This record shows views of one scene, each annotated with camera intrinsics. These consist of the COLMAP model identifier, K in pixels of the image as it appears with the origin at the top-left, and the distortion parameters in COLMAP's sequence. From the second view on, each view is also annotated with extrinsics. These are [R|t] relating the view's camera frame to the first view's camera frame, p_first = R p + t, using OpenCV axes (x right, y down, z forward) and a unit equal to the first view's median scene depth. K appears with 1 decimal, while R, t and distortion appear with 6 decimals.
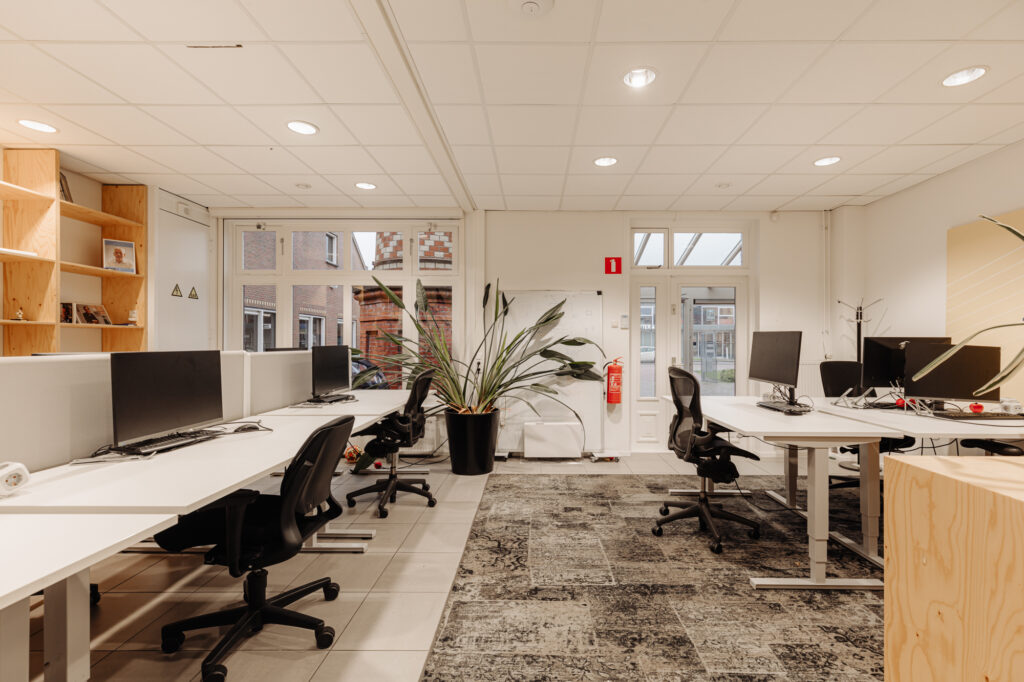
lens RADIAL K [[461.8, 0, 520.5], [0, 461.8, 356.1], [0, 0, 1]] dist [0.001920, 0.000506]
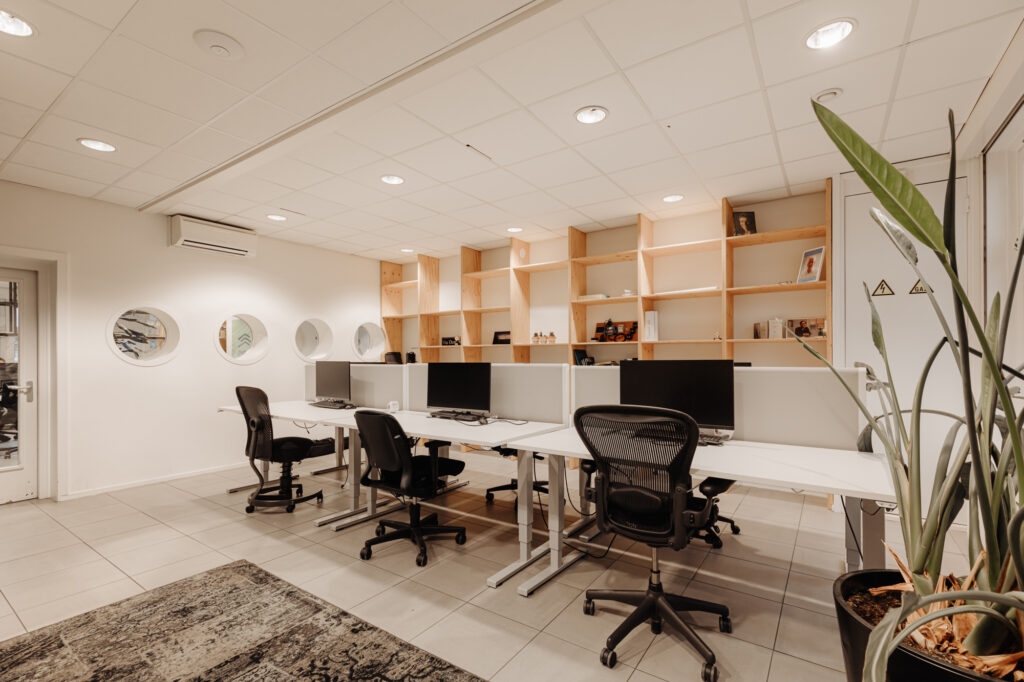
lens RADIAL K [[461.8, 0, 520.5], [0, 461.8, 356.1], [0, 0, 1]] dist [0.001920, 0.000506]
pose [[-0.535442, -0.001139, -0.844571, 0.306344], [-0.021367, 0.999697, 0.012198, -0.031937], [0.844301, 0.024577, -0.535305, 1.177499]]
